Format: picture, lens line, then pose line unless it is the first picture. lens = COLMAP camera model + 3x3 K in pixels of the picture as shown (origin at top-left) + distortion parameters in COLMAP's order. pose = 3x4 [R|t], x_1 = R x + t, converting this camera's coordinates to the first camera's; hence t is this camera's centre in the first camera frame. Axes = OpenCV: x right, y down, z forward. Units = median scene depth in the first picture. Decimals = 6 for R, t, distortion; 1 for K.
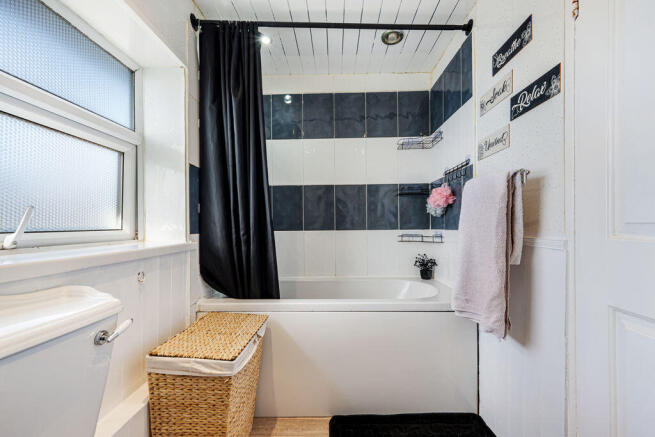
lens RADIAL K [[260.4, 0, 329.6], [0, 260.4, 221.9], [0, 0, 1]] dist [0.004464, -0.000563]
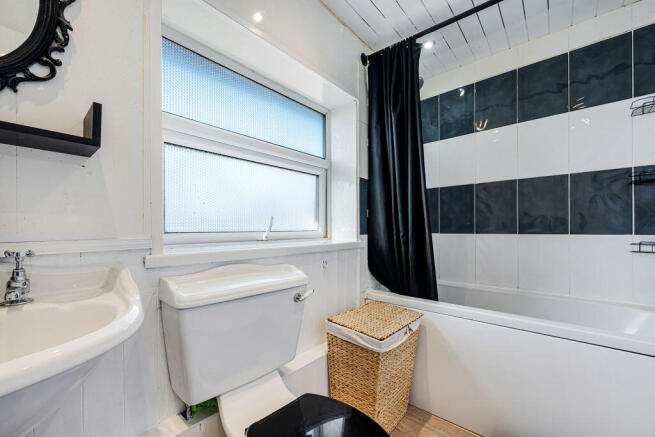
lens RADIAL K [[260.4, 0, 324.7], [0, 260.4, 223.6], [0, 0, 1]] dist [0.004464, -0.000563]
pose [[0.769029, -0.007459, -0.639171, 0.117596], [0.006221, 0.999972, -0.004184, -0.001154], [0.639184, -0.000758, 0.769054, -0.051356]]
